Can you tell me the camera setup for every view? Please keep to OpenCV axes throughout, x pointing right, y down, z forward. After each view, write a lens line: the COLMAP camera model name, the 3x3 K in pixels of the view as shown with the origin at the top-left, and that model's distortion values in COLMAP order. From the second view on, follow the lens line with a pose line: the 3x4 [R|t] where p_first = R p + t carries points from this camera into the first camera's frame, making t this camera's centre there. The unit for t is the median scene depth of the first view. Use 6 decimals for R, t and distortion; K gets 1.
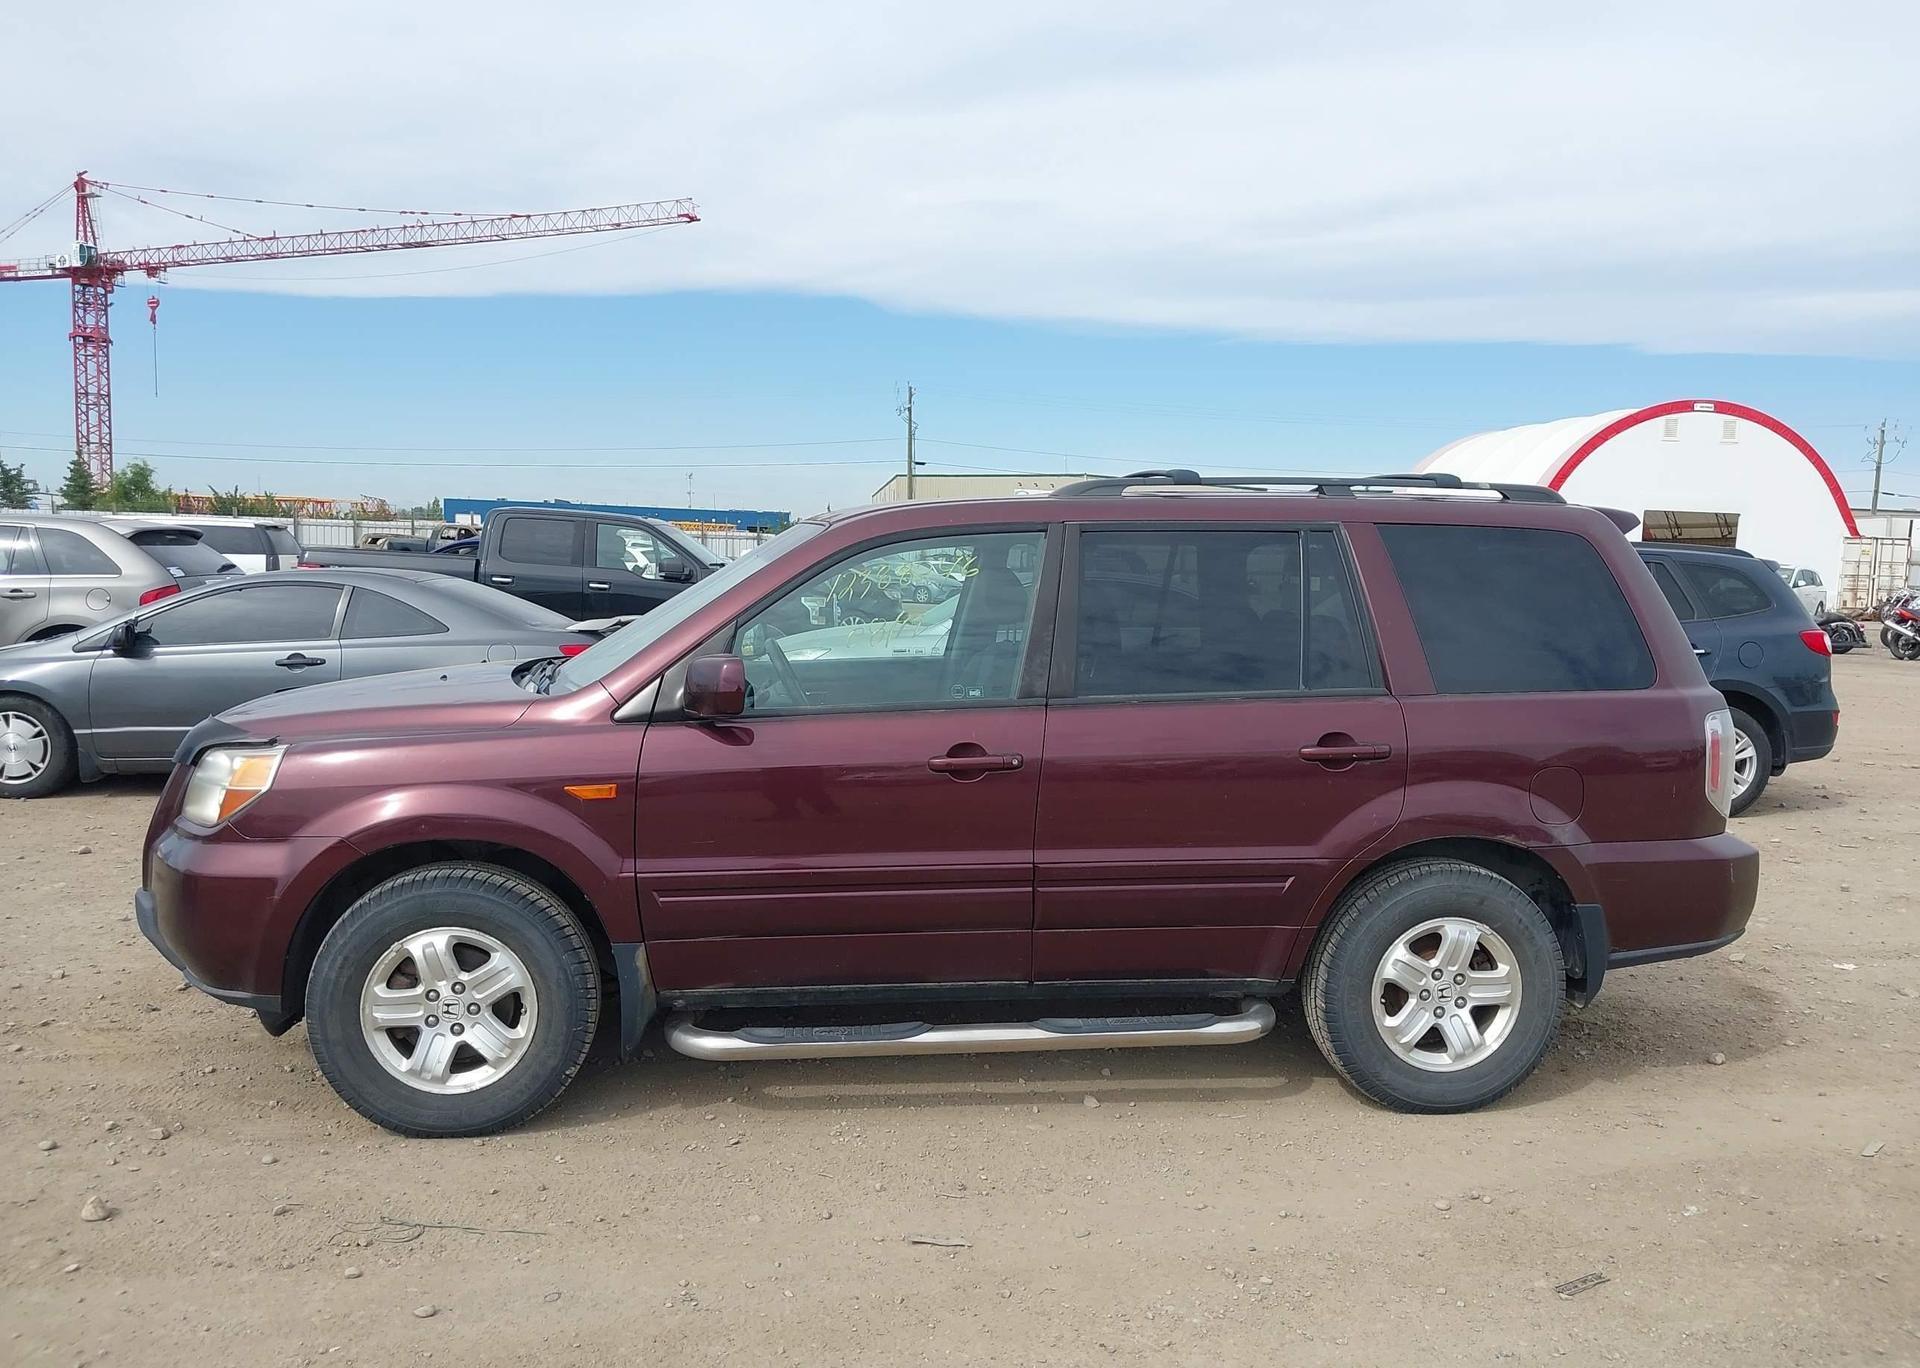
lens RADIAL K [[1535.0, 0, 972.3], [0, 1535.0, 692.3], [0, 0, 1]] dist [0.049570, -0.076891]
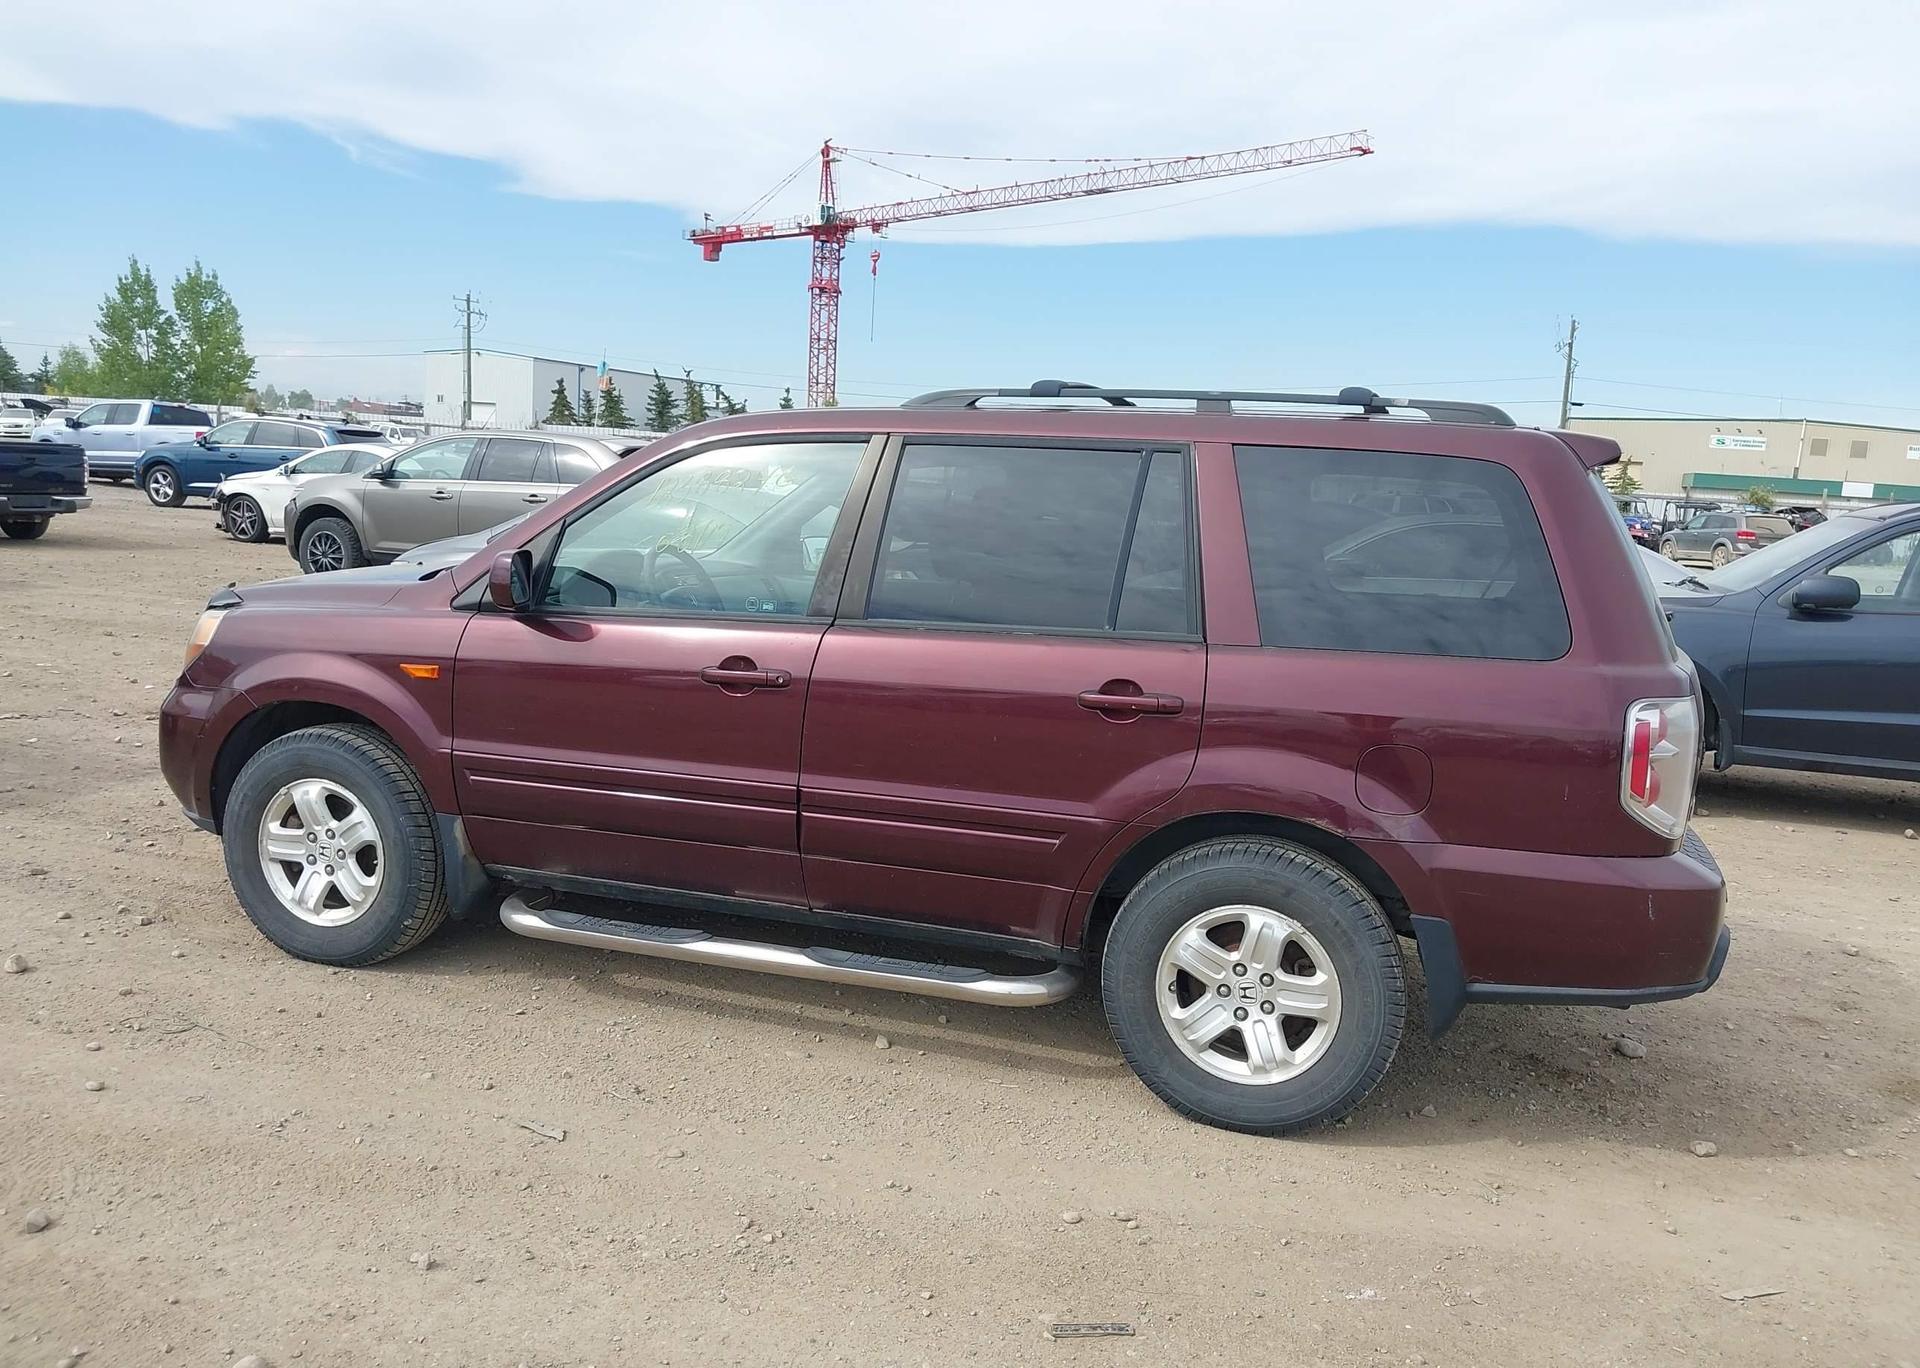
lens RADIAL K [[1535.0, 0, 953.5], [0, 1535.0, 694.1], [0, 0, 1]] dist [0.049570, -0.076891]
pose [[0.902900, 0.090078, -0.420306, 0.519157], [-0.074034, 0.995772, 0.054370, -0.005562], [0.423427, -0.017974, 0.905752, 0.161812]]
